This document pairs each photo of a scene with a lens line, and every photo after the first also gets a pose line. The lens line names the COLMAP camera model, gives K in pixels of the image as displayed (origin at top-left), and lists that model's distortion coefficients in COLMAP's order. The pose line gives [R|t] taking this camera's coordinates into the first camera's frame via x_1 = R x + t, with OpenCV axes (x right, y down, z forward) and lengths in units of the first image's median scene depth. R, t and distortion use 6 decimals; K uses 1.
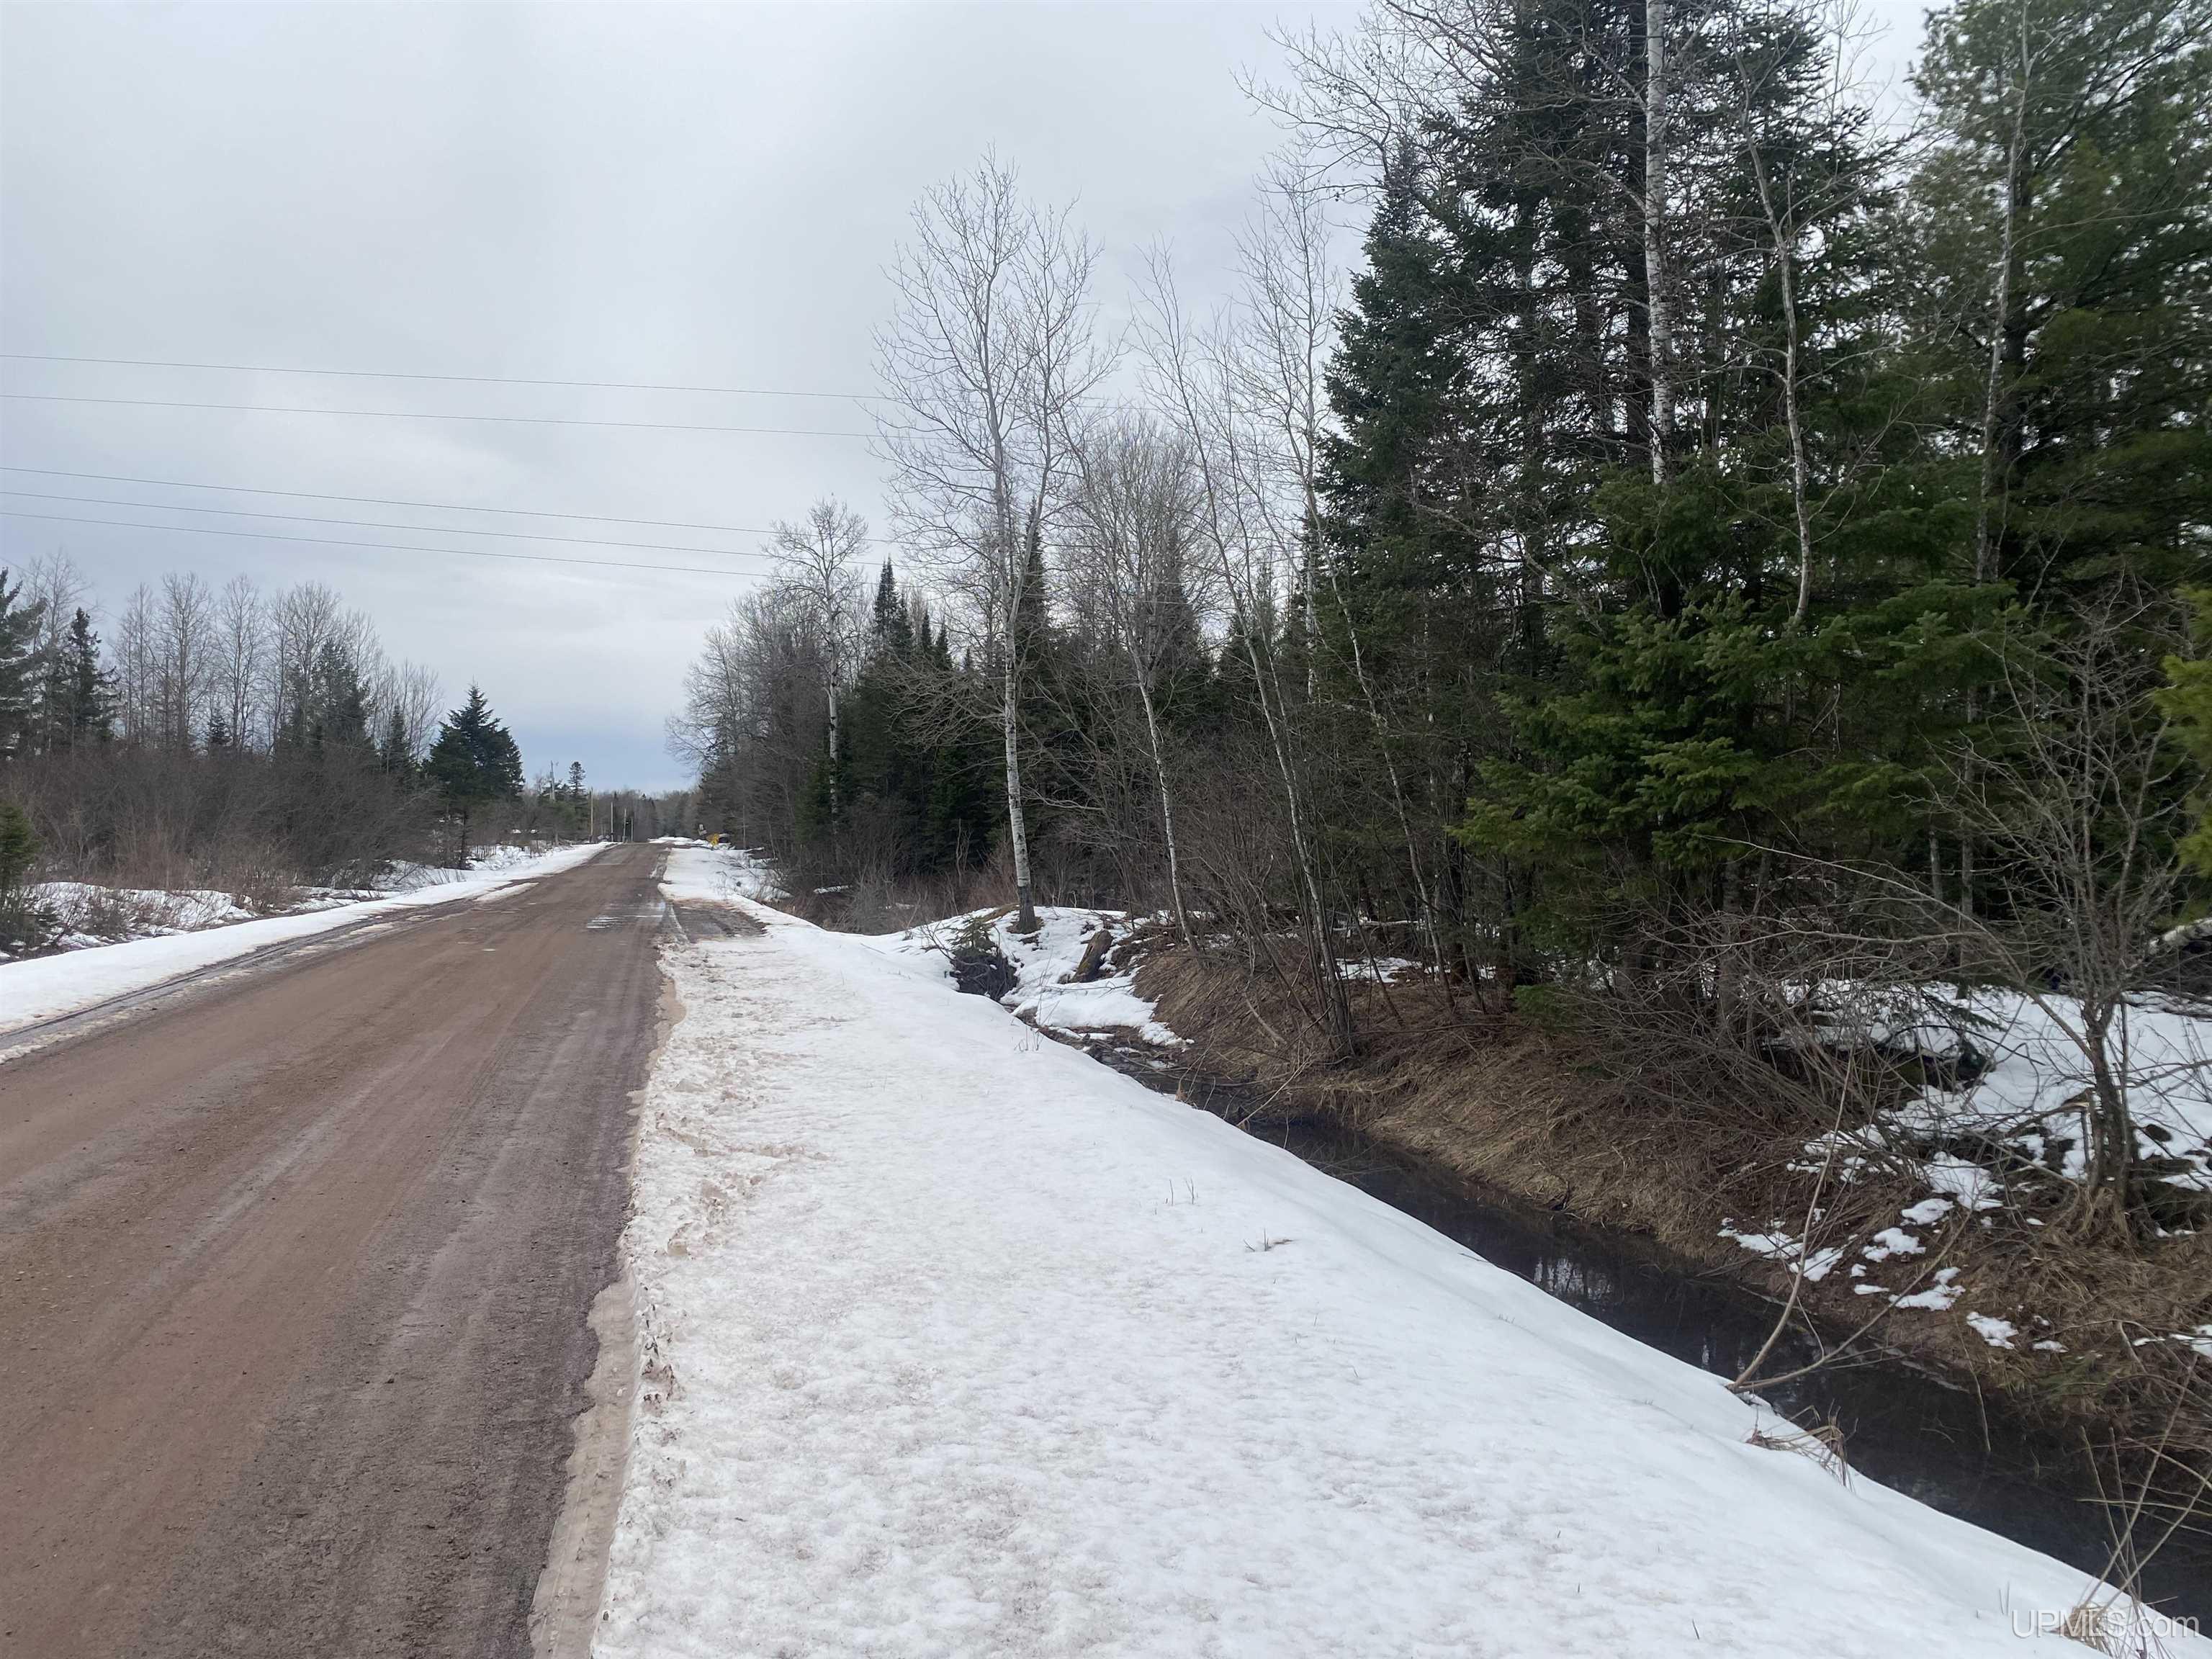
lens RADIAL K [[1655.1, 0, 1106.0], [0, 1655.1, 829.5], [0, 0, 1]] dist [0.000883, 0.001995]
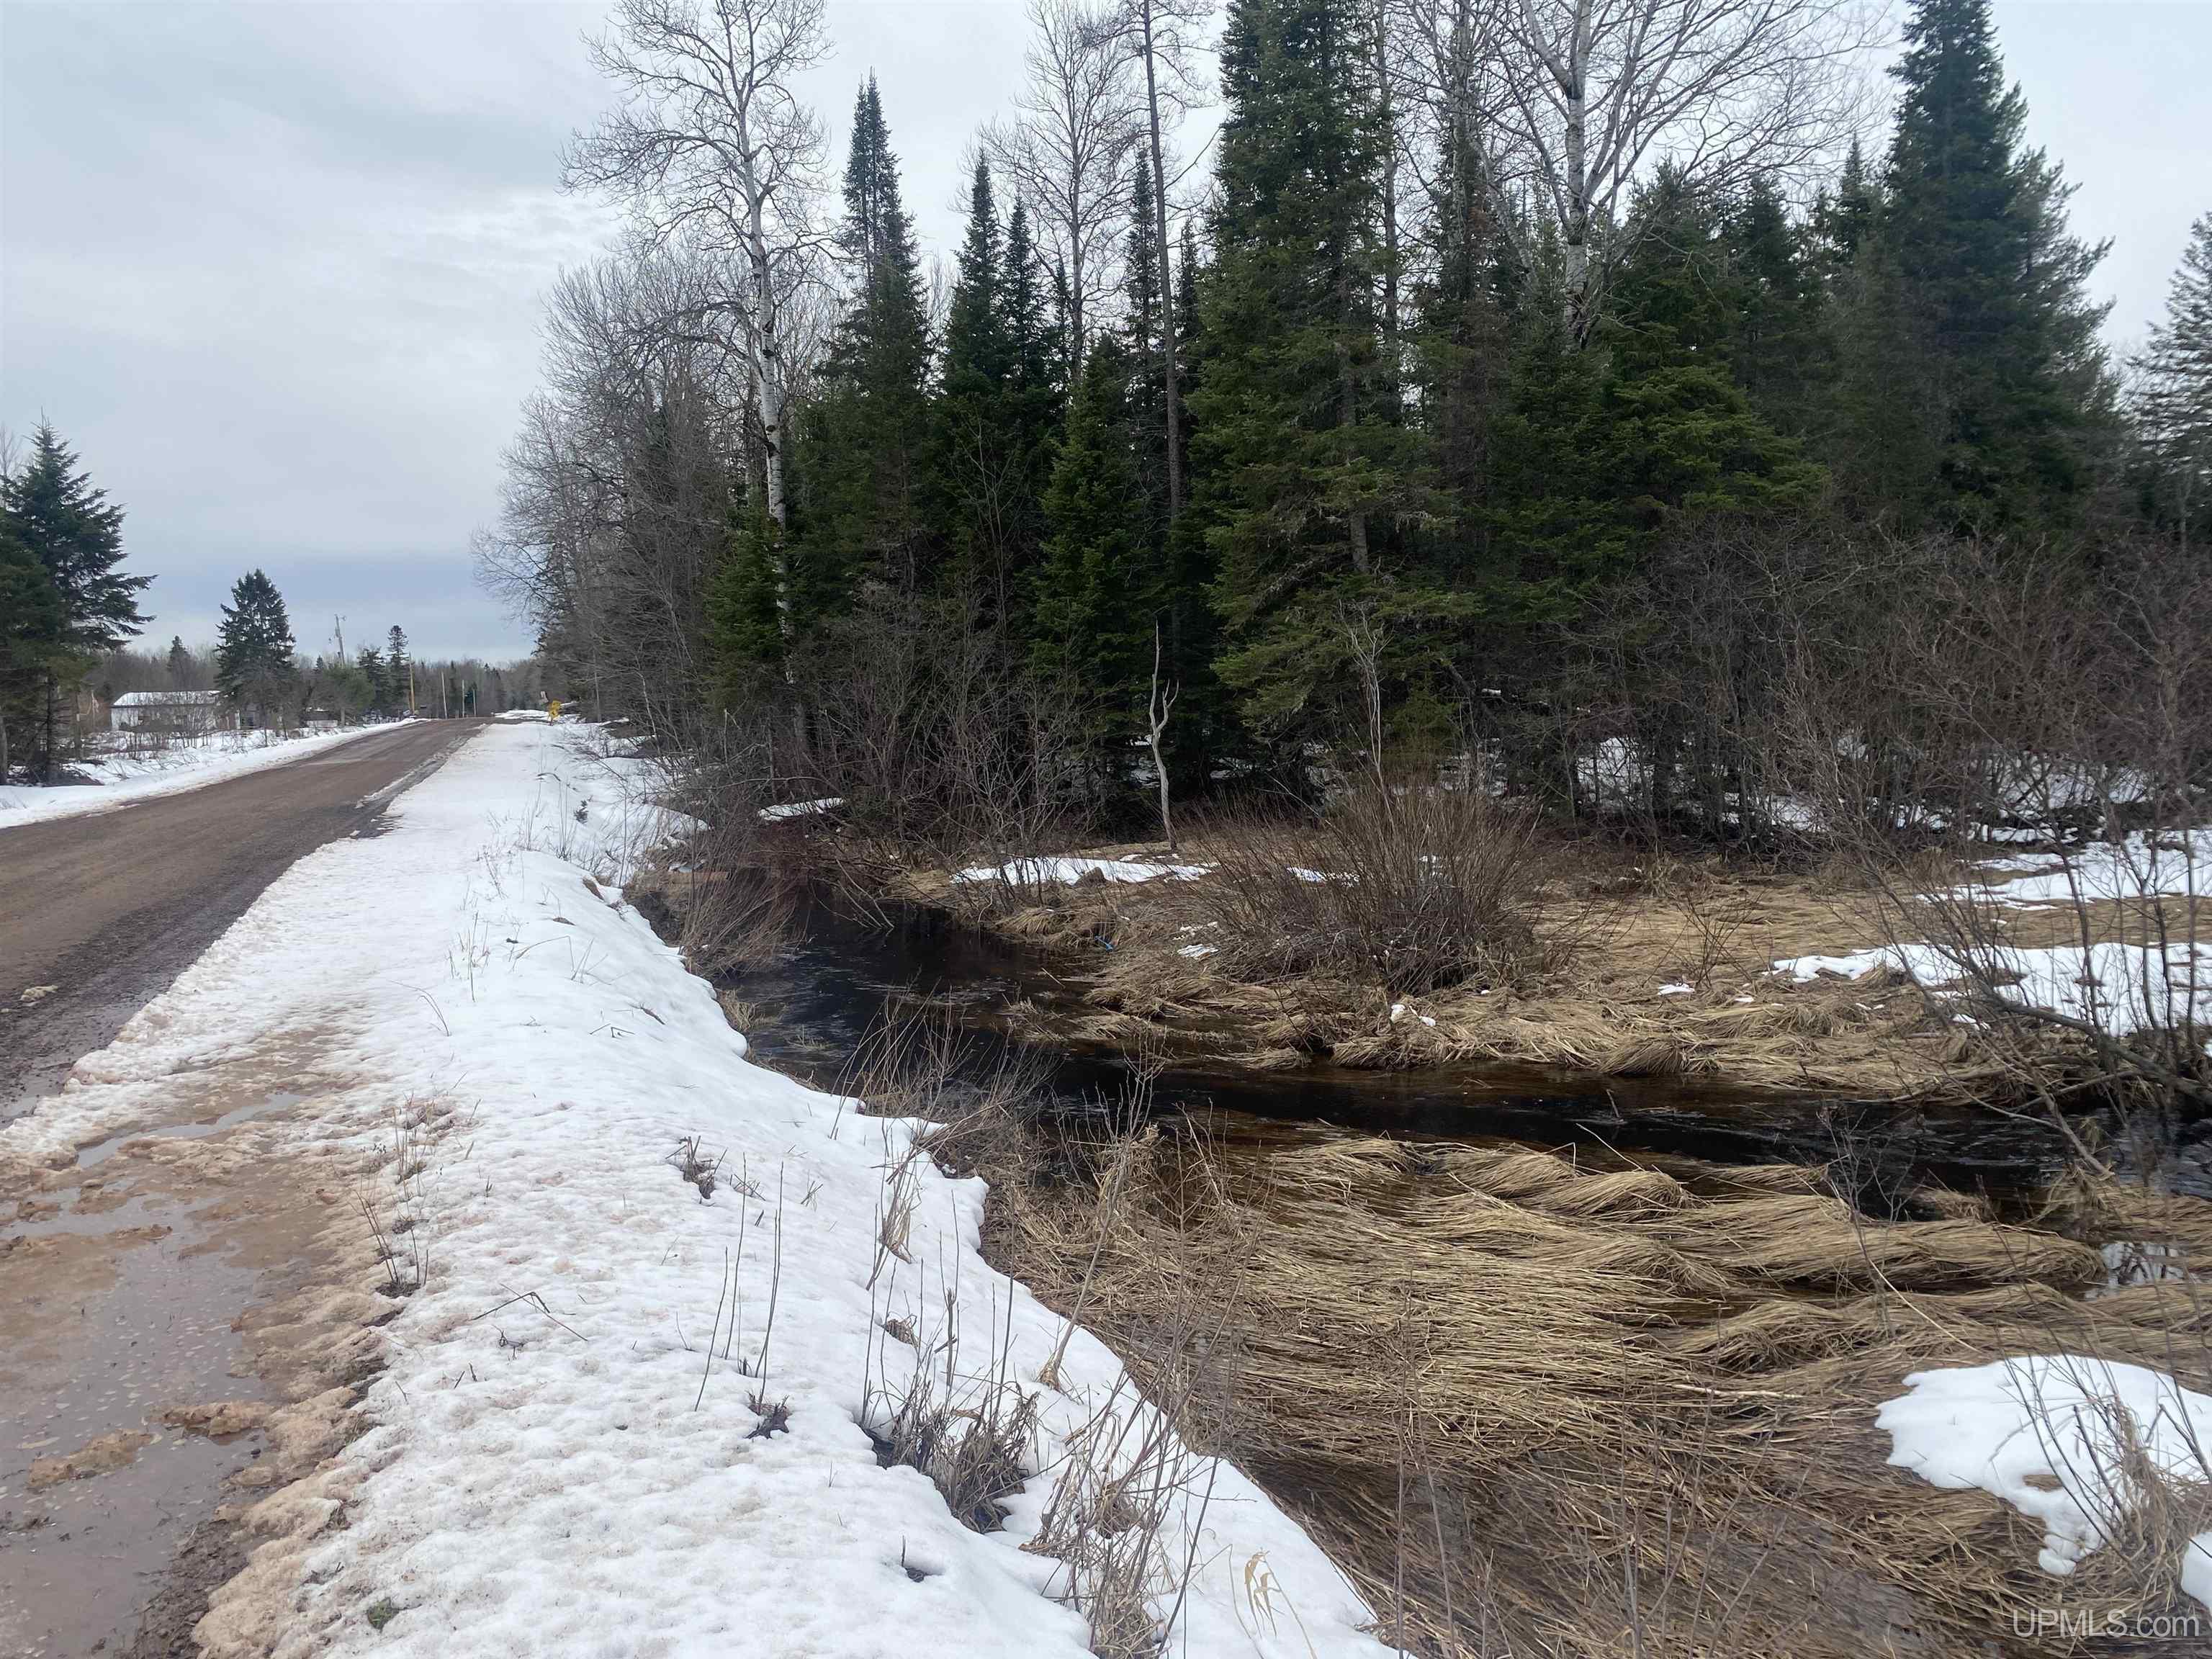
lens RADIAL K [[1655.1, 0, 1106.0], [0, 1655.1, 829.5], [0, 0, 1]] dist [0.000883, 0.001995]
pose [[0.996424, -0.038549, 0.075183, -0.090614], [0.031993, 0.995734, 0.086544, 0.004556], [-0.078199, -0.083829, 0.993407, 0.431425]]
